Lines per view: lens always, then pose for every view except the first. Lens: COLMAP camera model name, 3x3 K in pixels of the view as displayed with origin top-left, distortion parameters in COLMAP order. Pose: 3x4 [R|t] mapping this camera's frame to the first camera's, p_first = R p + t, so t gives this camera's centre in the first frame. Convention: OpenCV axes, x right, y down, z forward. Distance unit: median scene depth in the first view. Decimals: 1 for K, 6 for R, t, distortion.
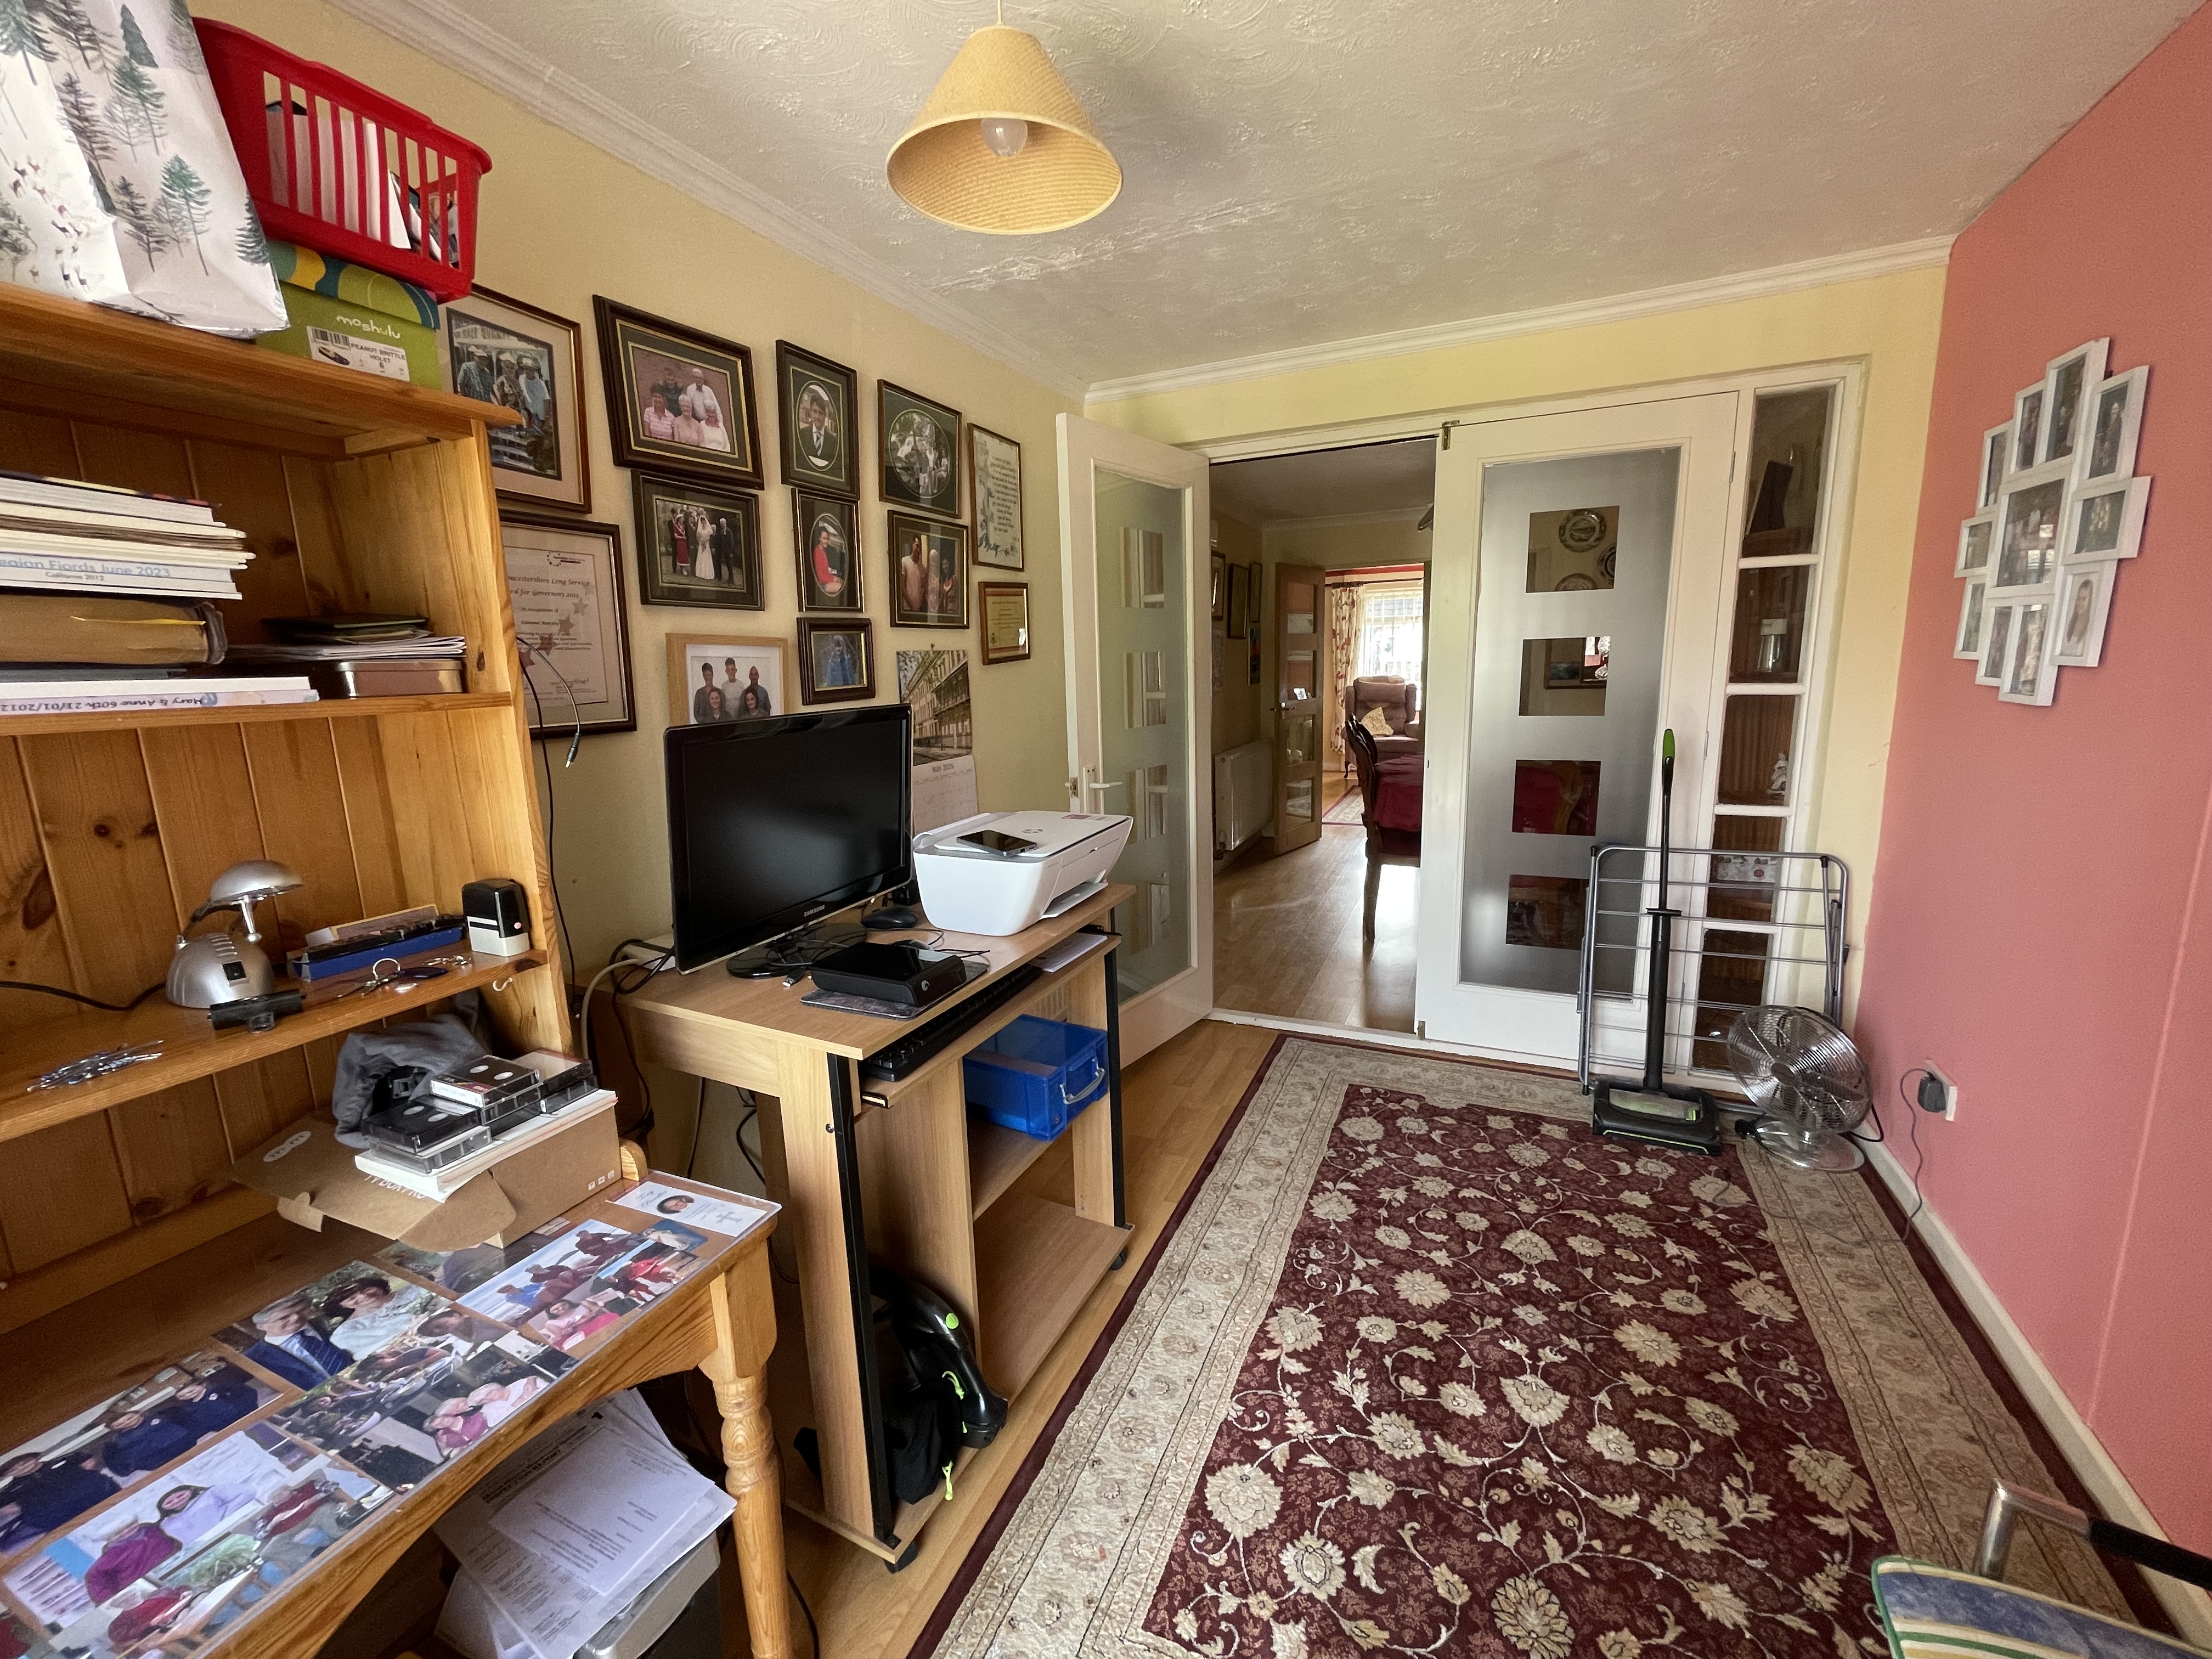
lens RADIAL K [[889.8, 0, 1102.6], [0, 889.8, 824.0], [0, 0, 1]] dist [-0.001821, 0.000126]
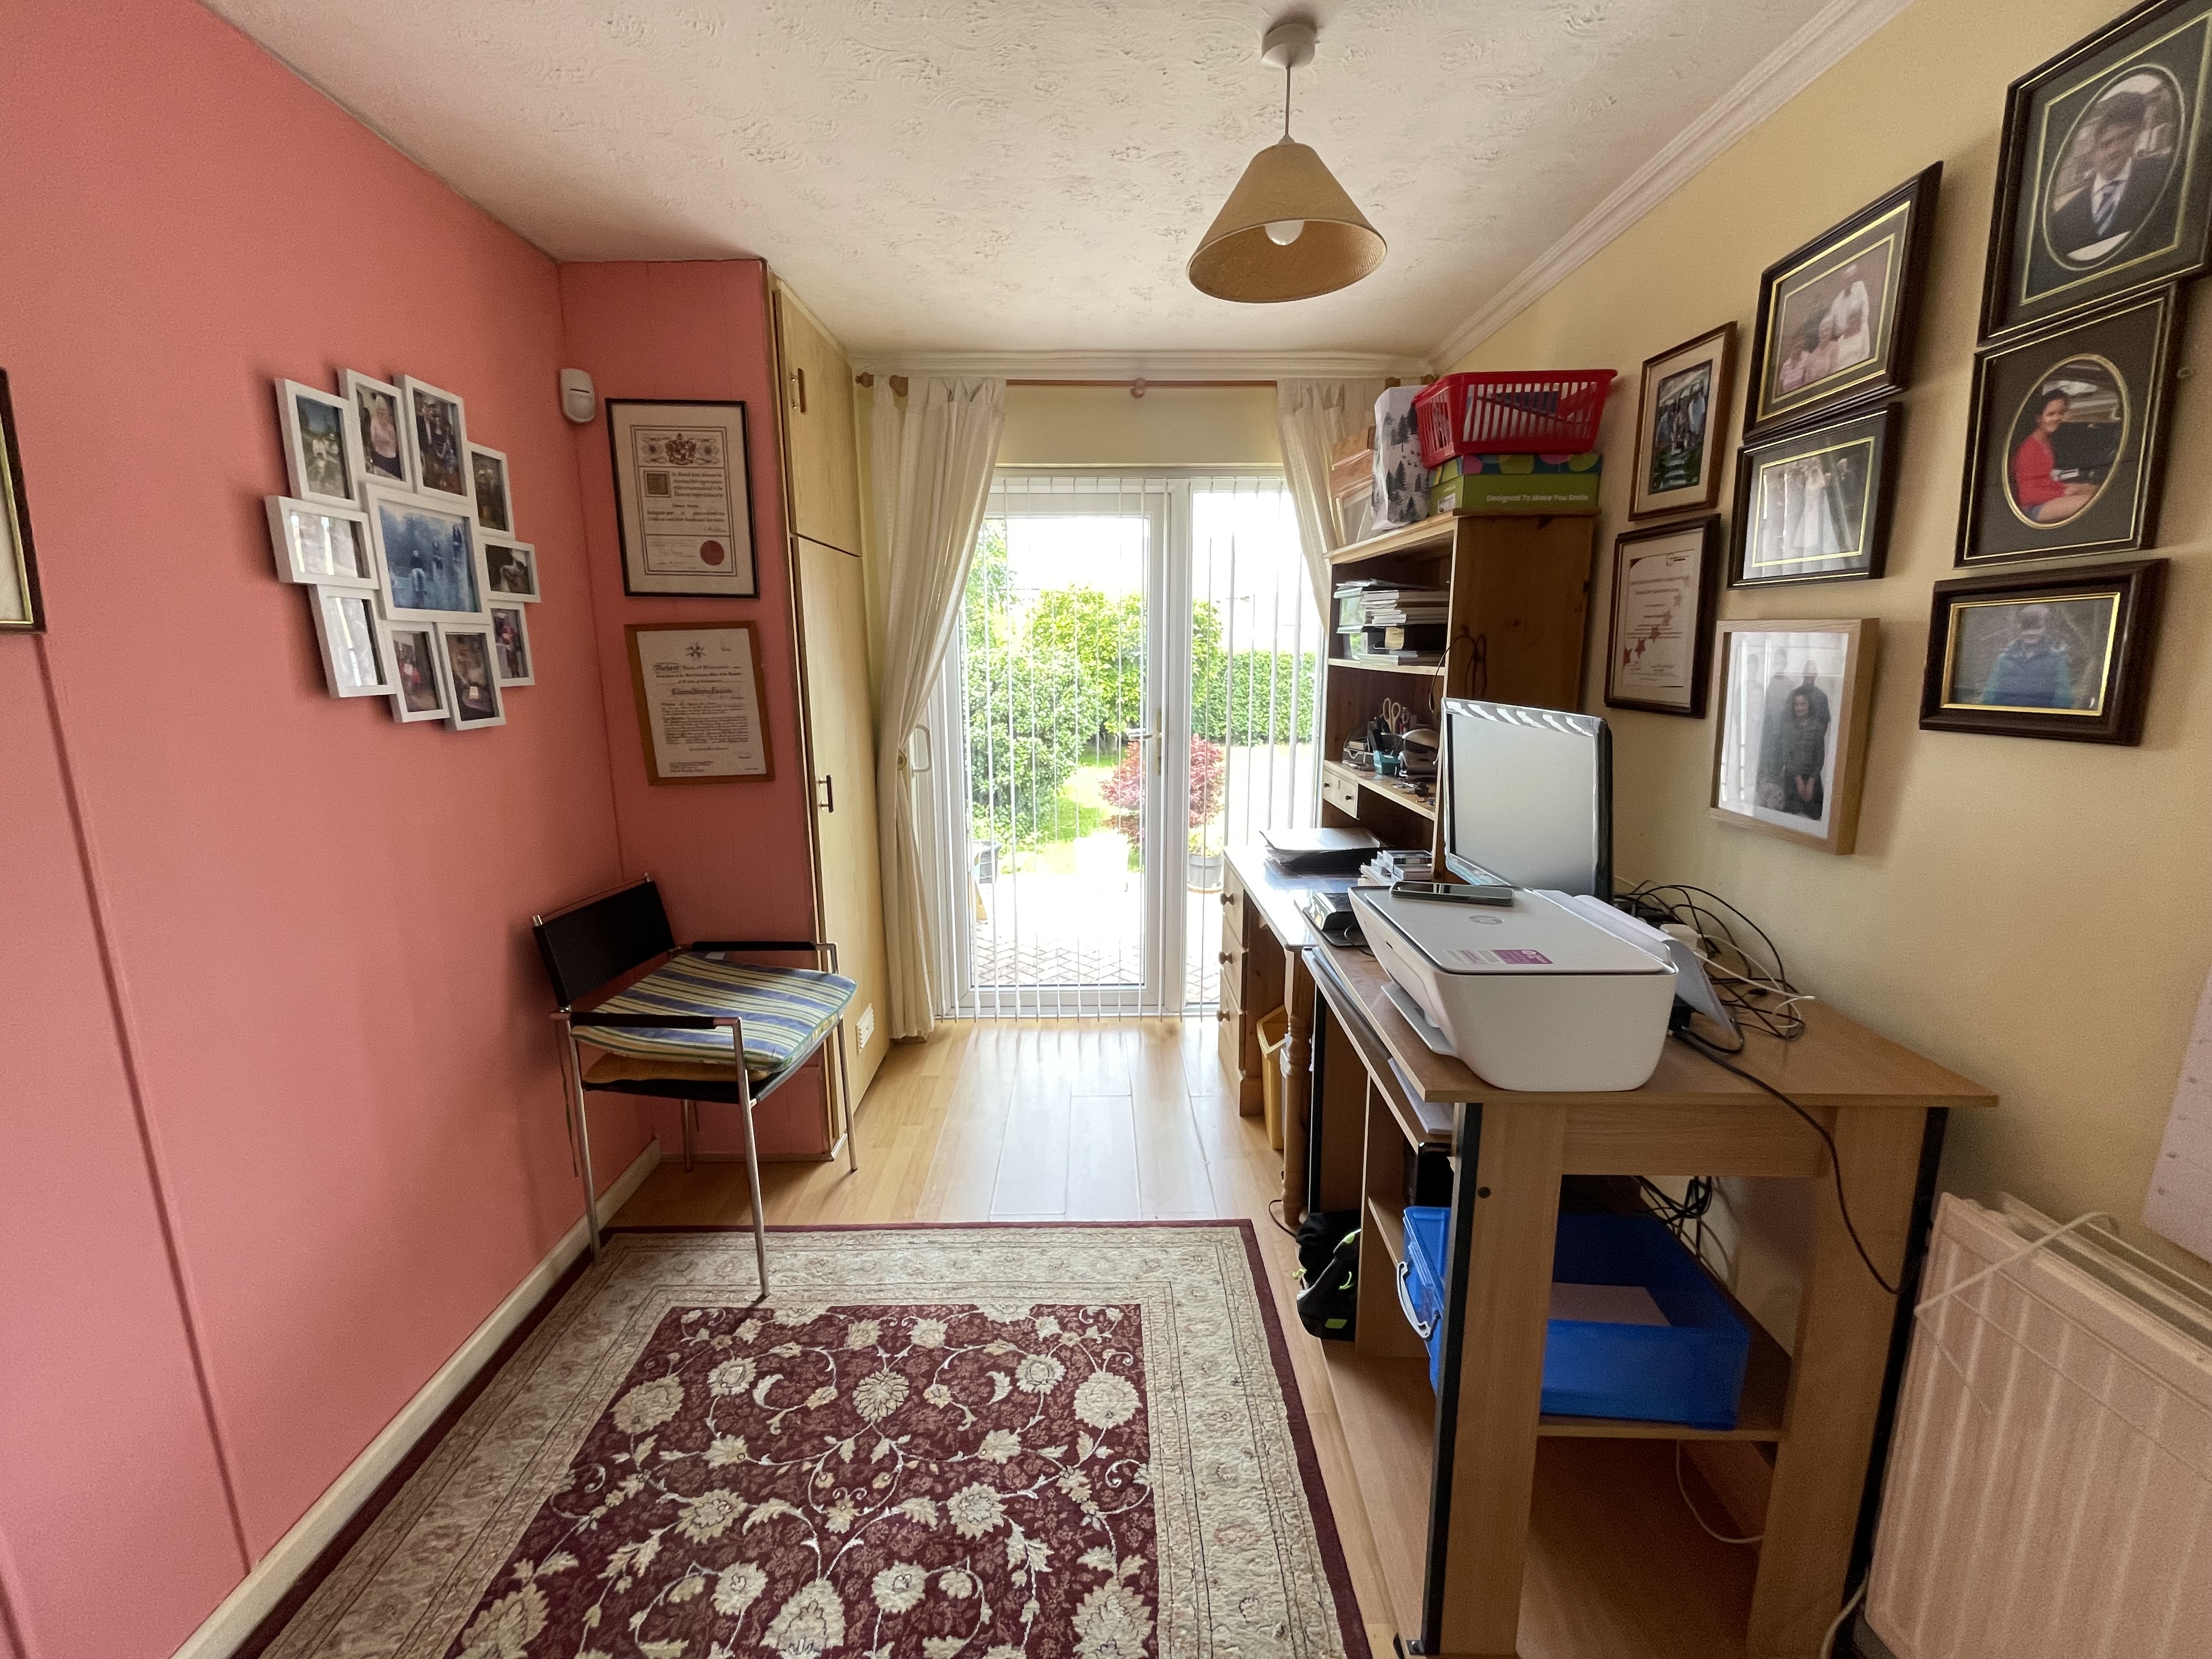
lens RADIAL K [[889.8, 0, 1102.3], [0, 889.8, 818.0], [0, 0, 1]] dist [-0.001821, 0.000126]
pose [[-0.904440, 0.117000, -0.410243, 0.528127], [-0.042645, 0.932042, 0.359833, -0.344334], [0.424465, 0.342942, -0.837986, 1.648693]]
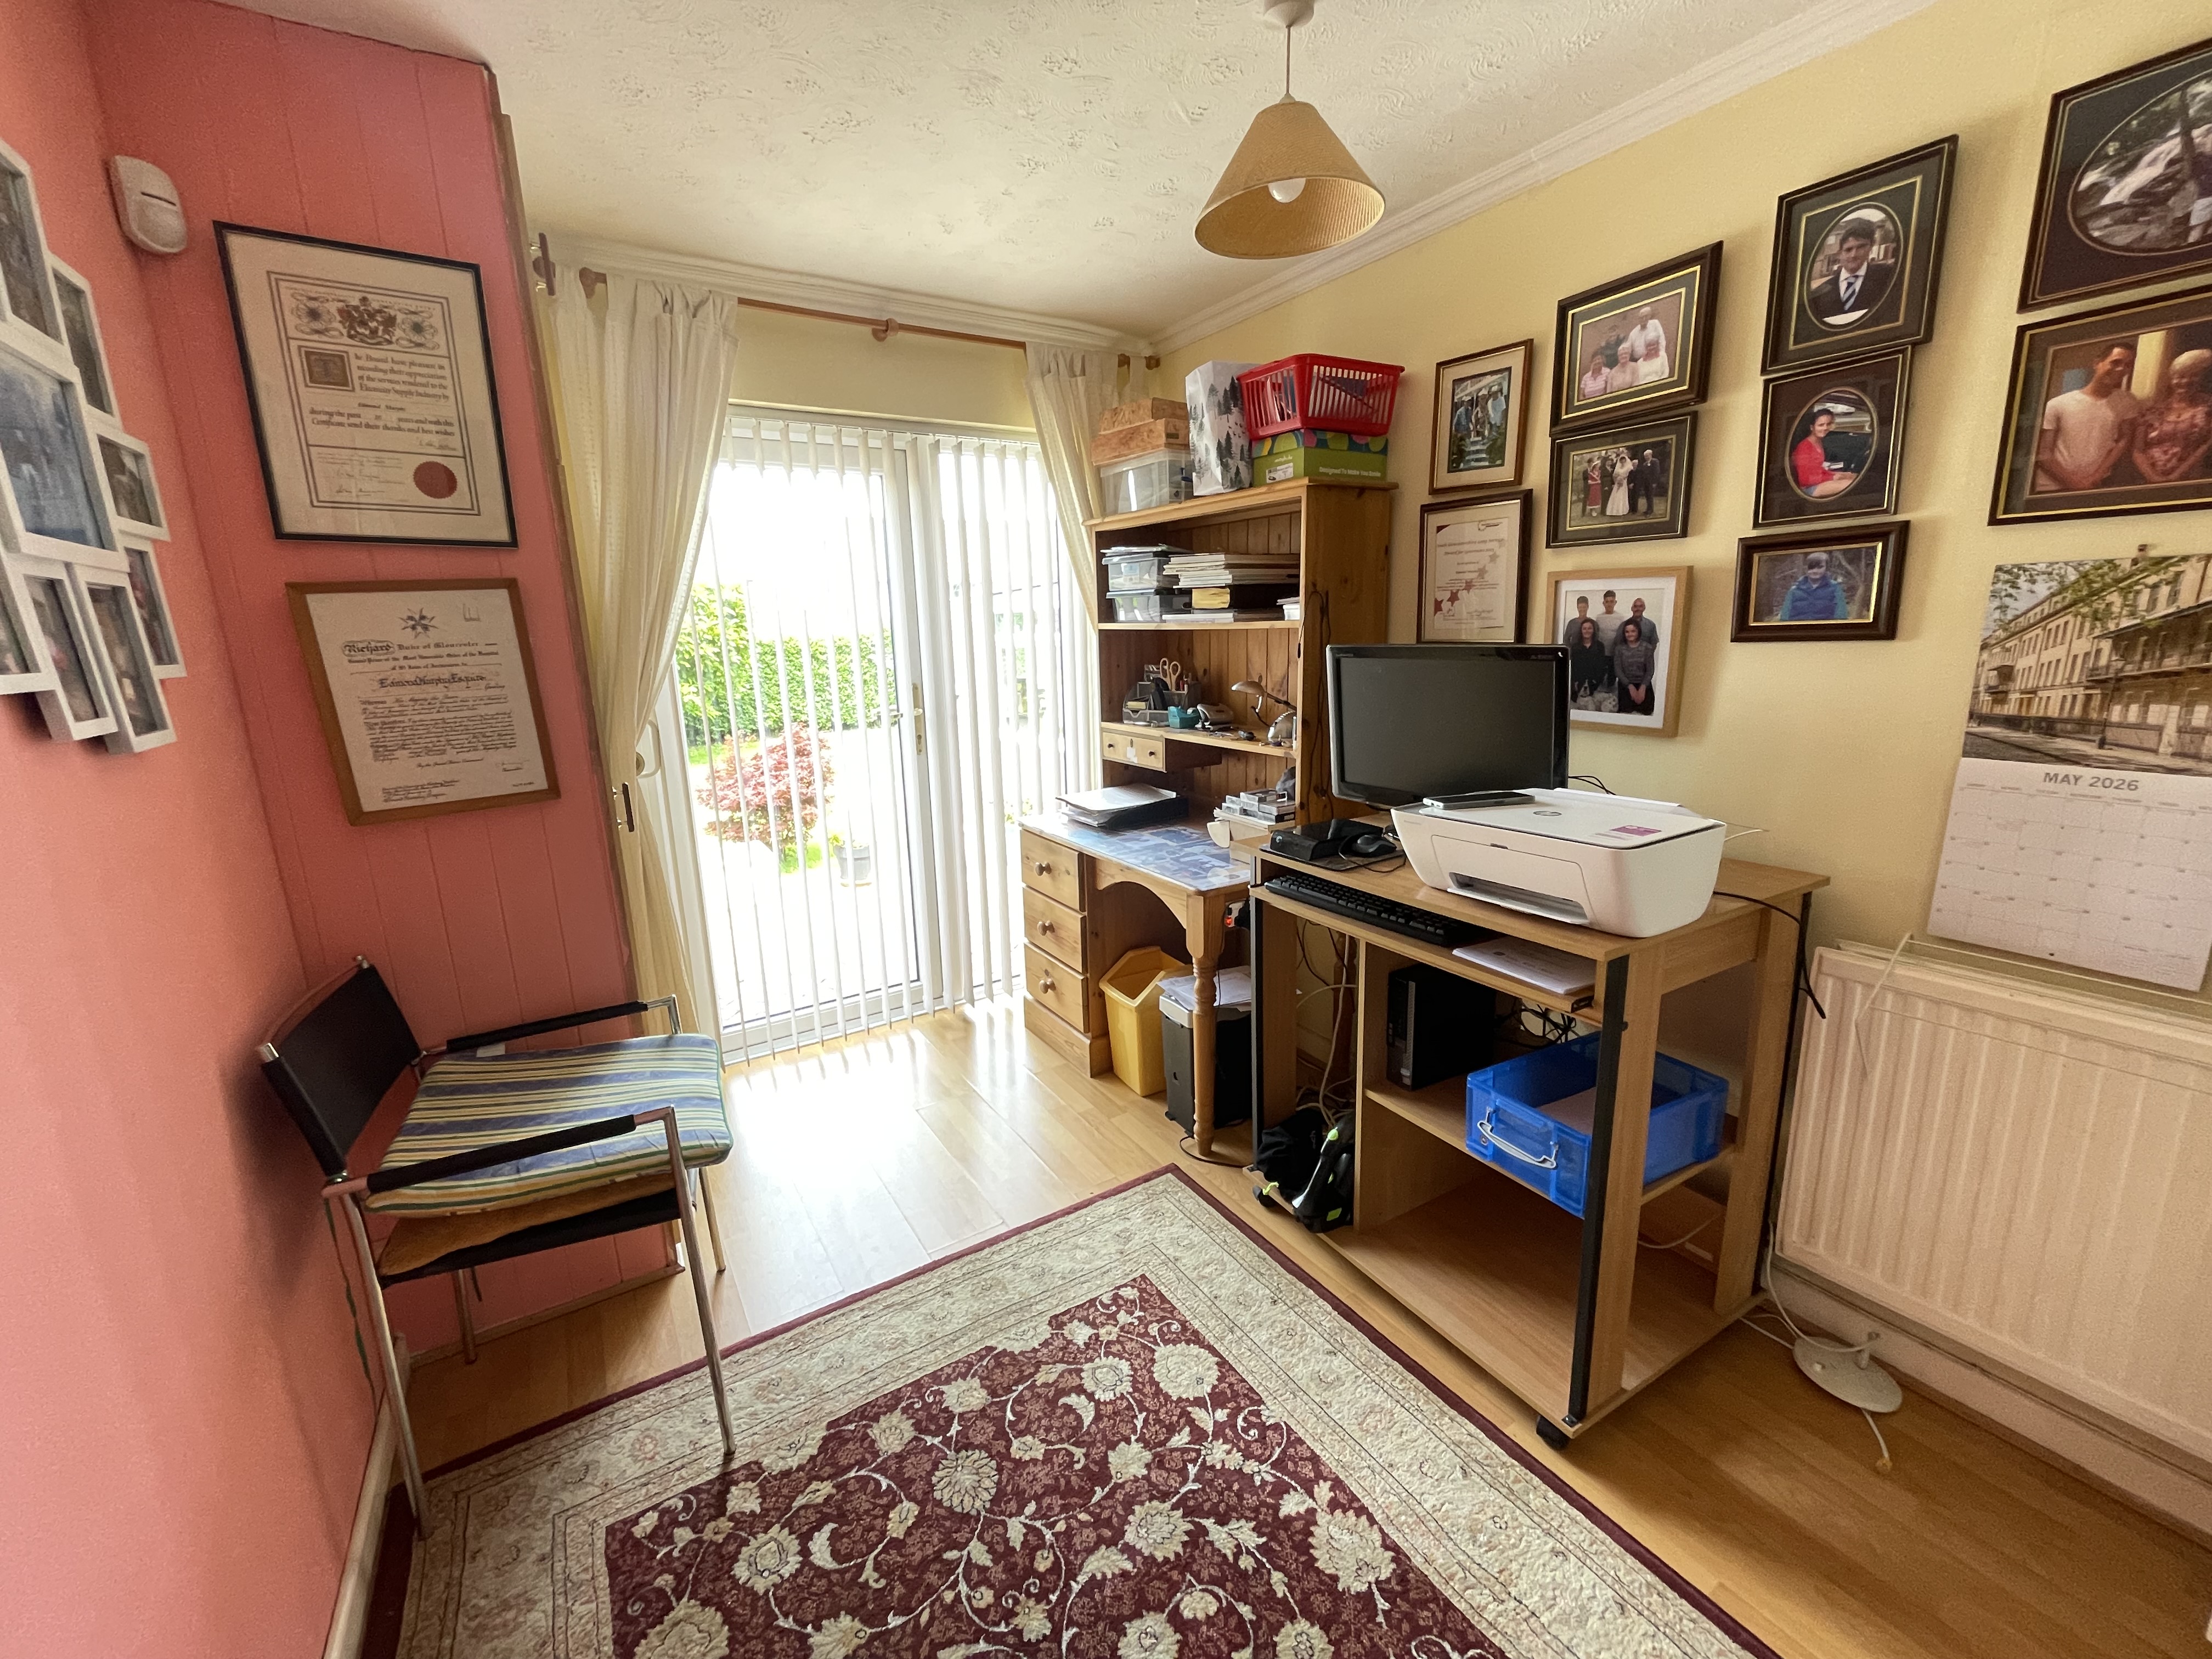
lens RADIAL K [[889.8, 0, 1101.2], [0, 889.8, 818.0], [0, 0, 1]] dist [-0.001821, 0.000126]
pose [[-0.554285, 0.225402, -0.801226, 0.931792], [-0.103377, 0.936536, 0.334983, -0.254695], [0.825882, 0.268505, -0.495806, 1.242246]]
